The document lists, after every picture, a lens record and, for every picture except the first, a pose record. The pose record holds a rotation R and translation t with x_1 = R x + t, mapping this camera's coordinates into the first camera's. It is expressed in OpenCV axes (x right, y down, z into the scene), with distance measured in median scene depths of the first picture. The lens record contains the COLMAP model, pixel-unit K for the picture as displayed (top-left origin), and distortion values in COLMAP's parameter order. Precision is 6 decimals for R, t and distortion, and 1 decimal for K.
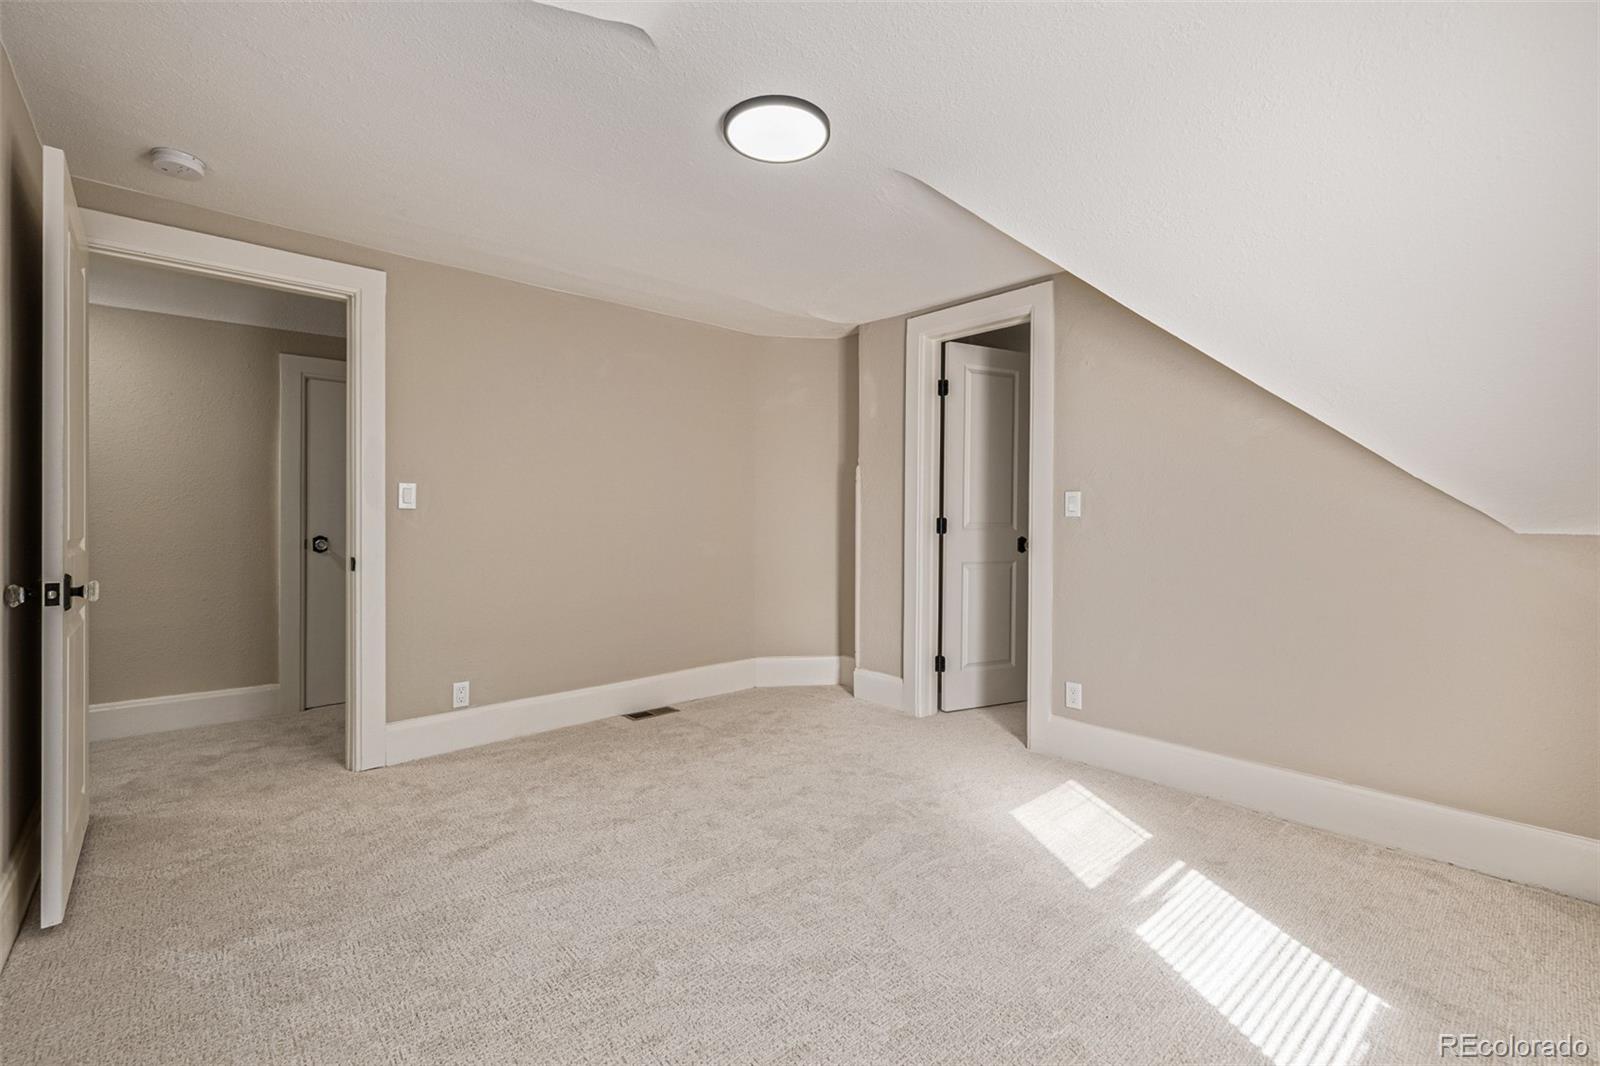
lens RADIAL K [[676.8, 0, 789.9], [0, 676.8, 520.8], [0, 0, 1]] dist [-0.000635, -0.000183]
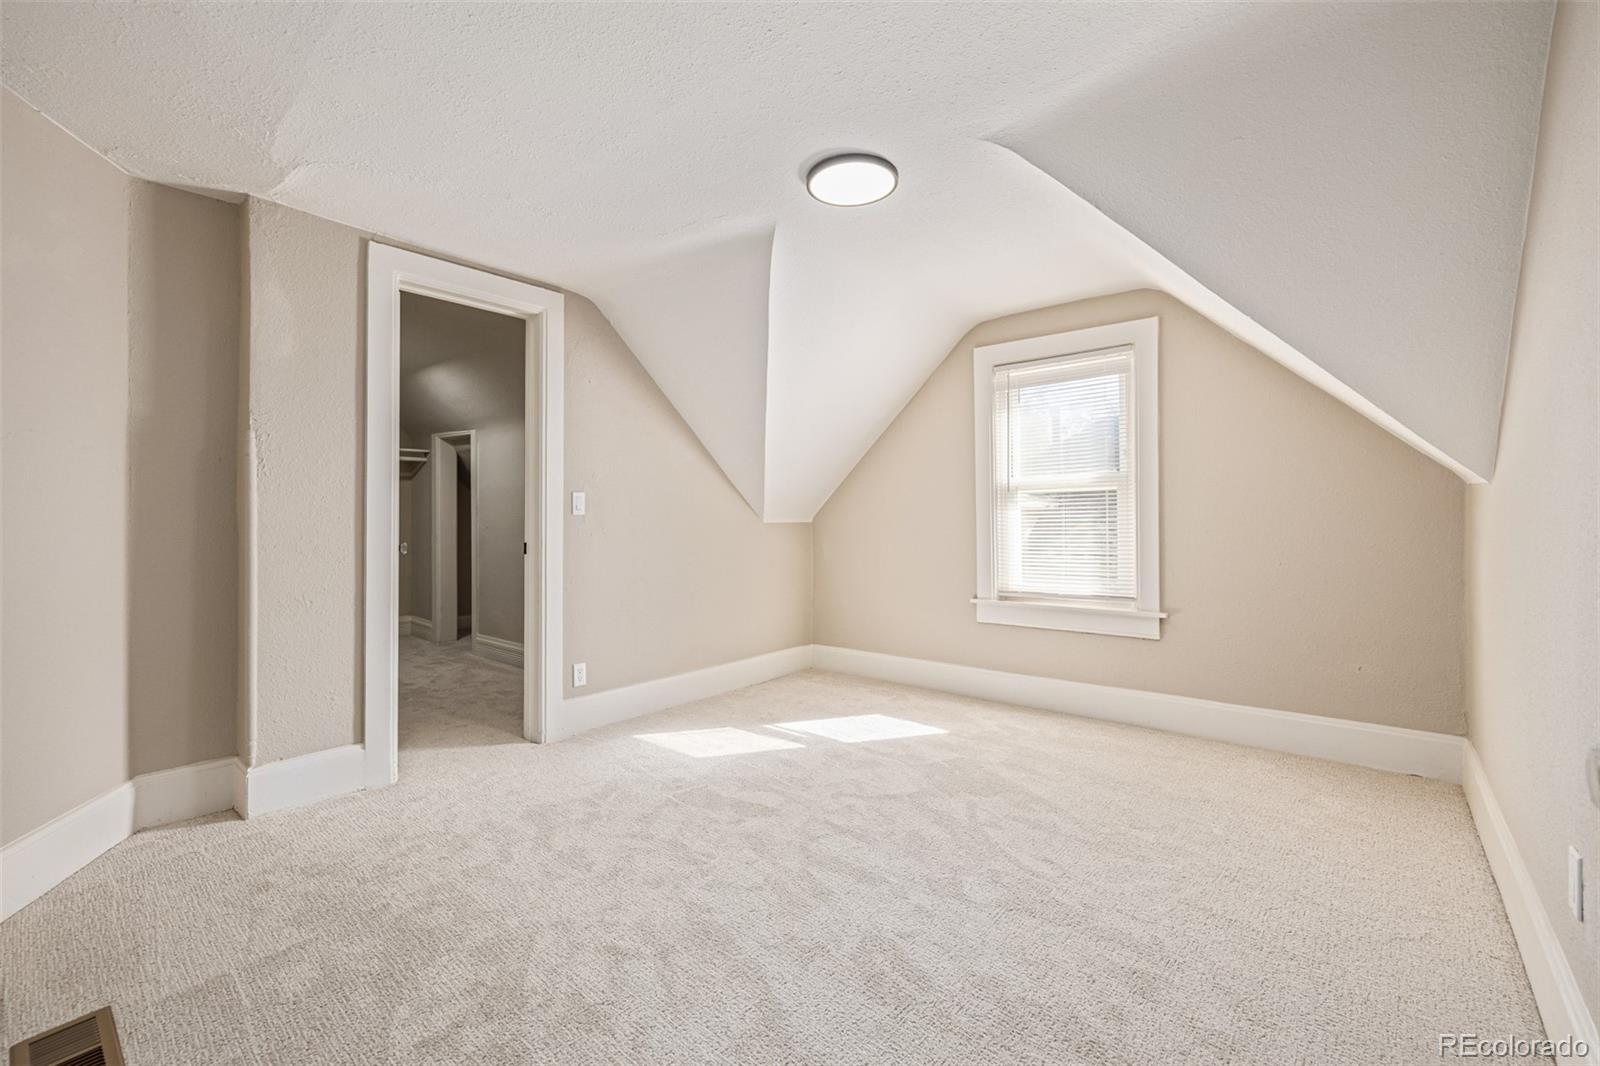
lens RADIAL K [[676.8, 0, 789.9], [0, 676.8, 520.8], [0, 0, 1]] dist [-0.000635, -0.000183]
pose [[-0.129362, -0.006580, 0.991576, -0.748073], [0.007630, 0.999942, 0.007631, -0.002019], [-0.991568, 0.008553, -0.129305, 0.815904]]
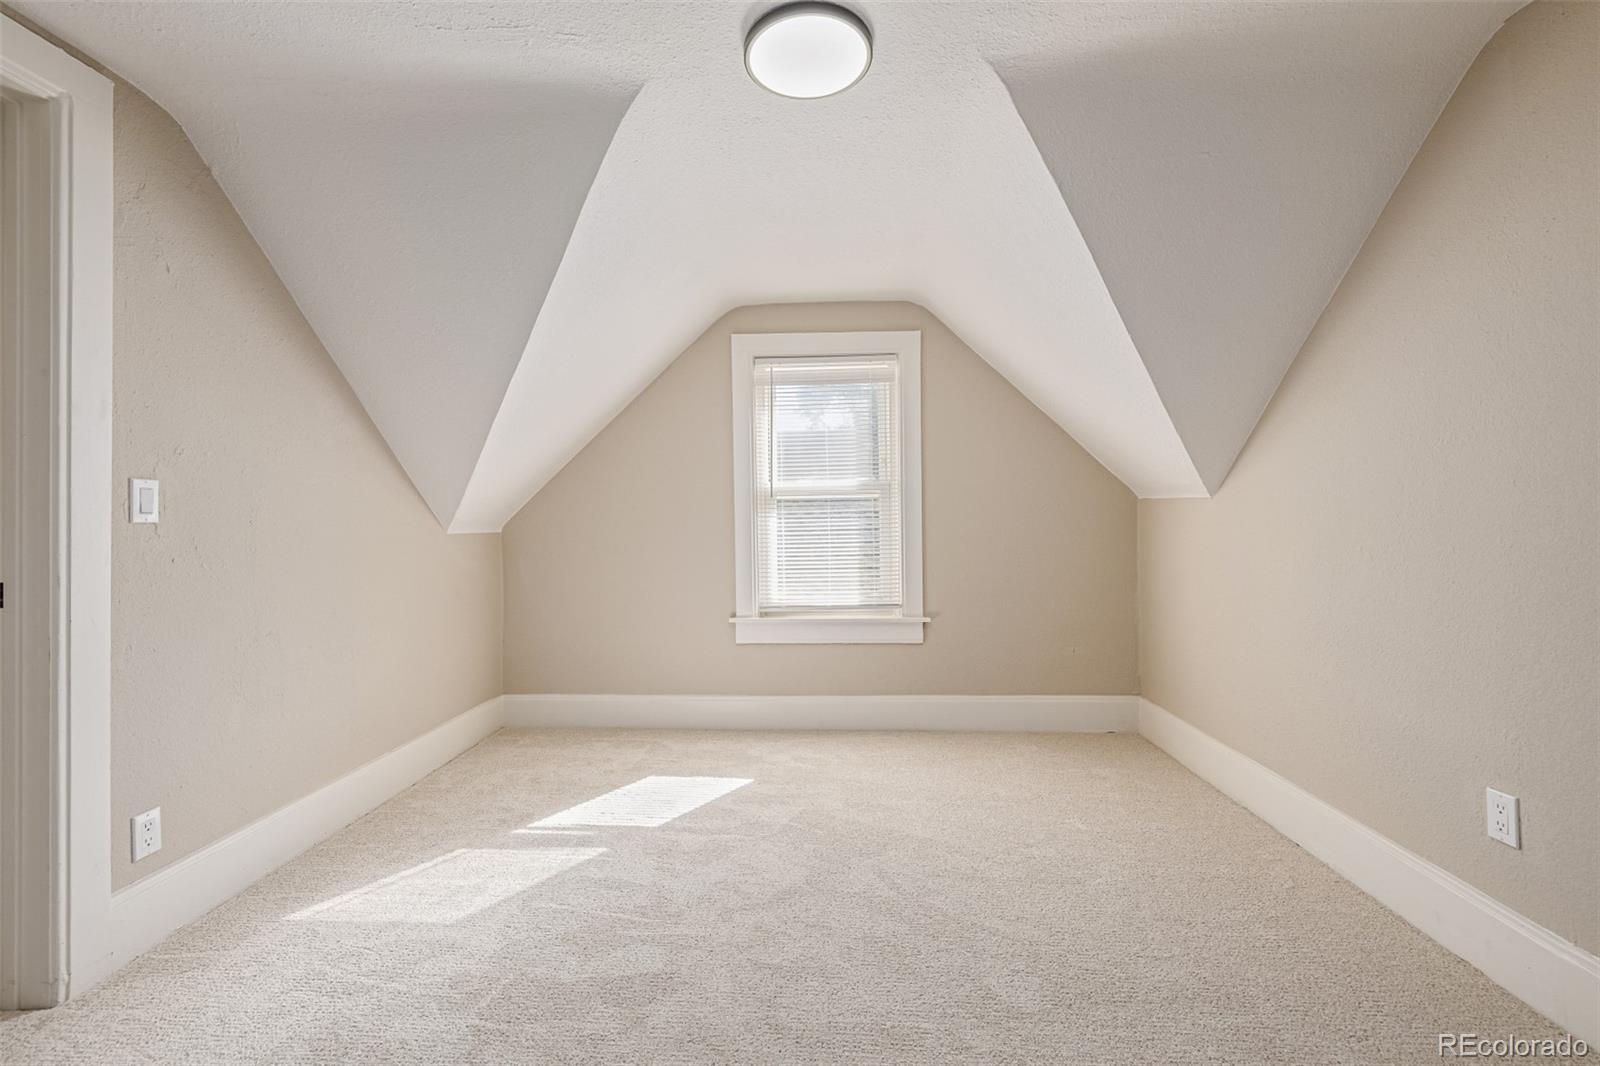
lens RADIAL K [[674.4, 0, 790.1], [0, 674.4, 524.8], [0, 0, 1]] dist [0.003444, 0.000331]
pose [[-0.702698, 0.000801, 0.711488, -0.380720], [0.007346, 0.999954, 0.006129, -0.003772], [-0.711450, 0.009533, -0.702672, 1.036011]]
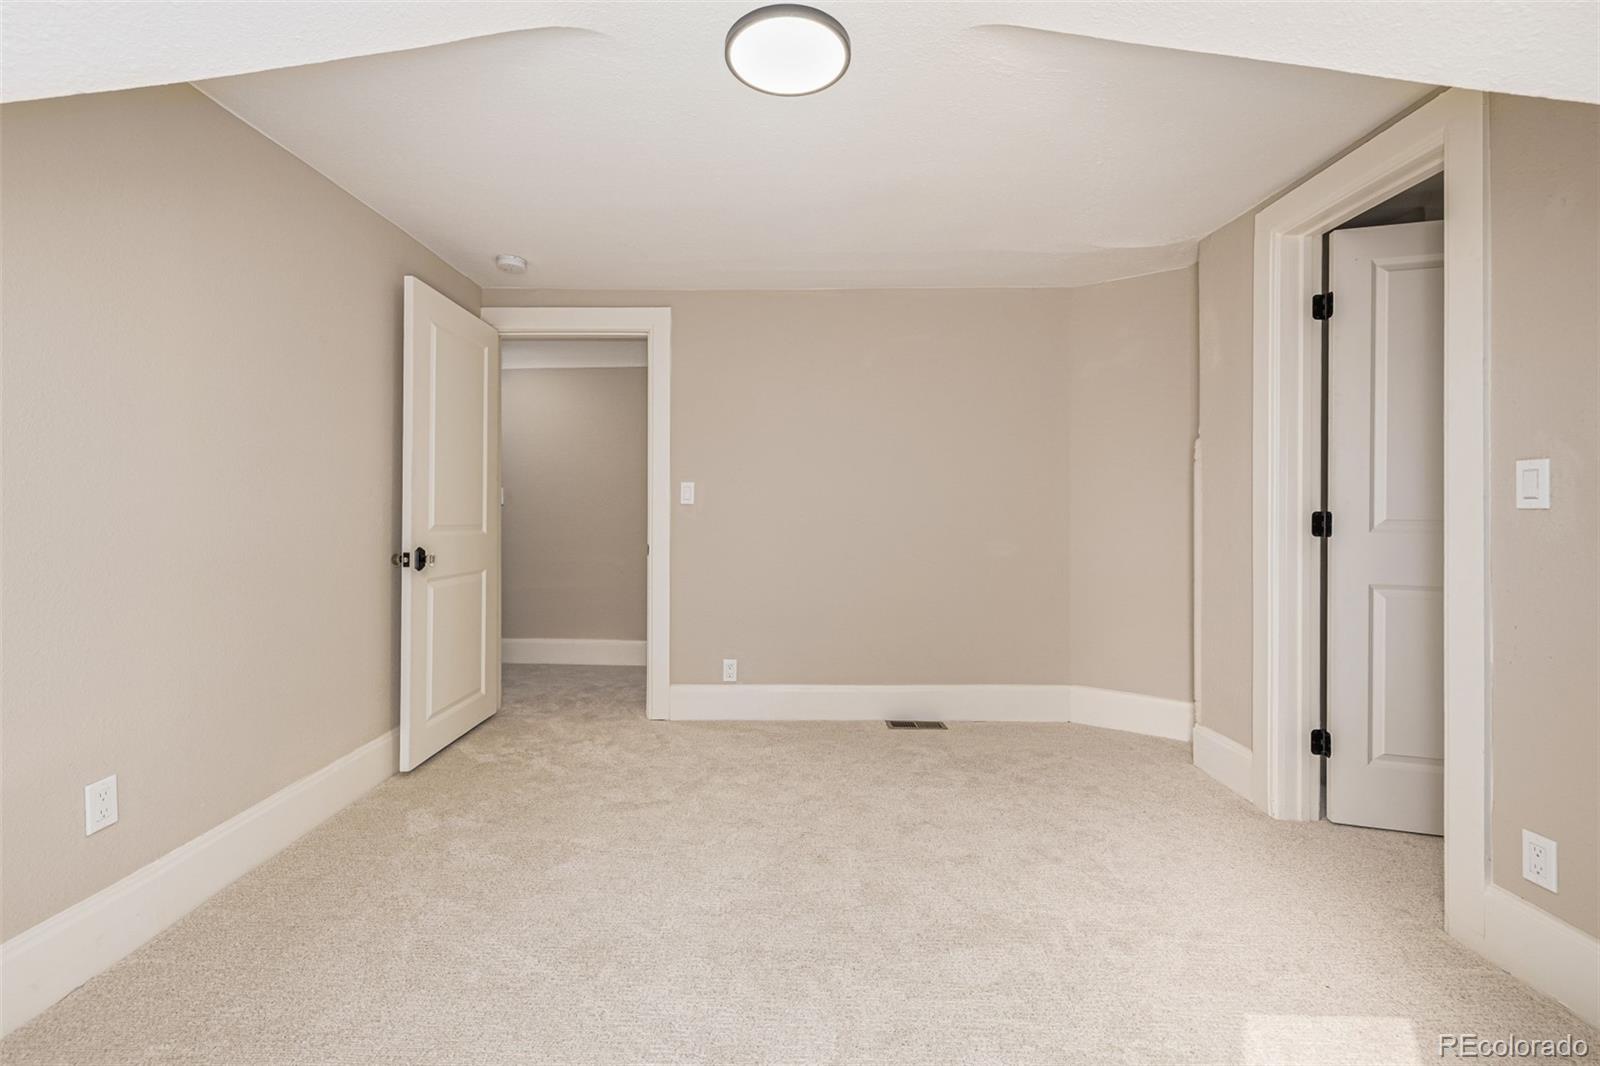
lens RADIAL K [[682.0, 0, 787.7], [0, 682.0, 508.5], [0, 0, 1]] dist [-0.000238, 0.000213]
pose [[0.736764, -0.004415, -0.676136, 0.359338], [-0.003809, 0.999936, -0.010680, 0.001700], [0.676140, 0.010444, 0.736699, 0.243333]]
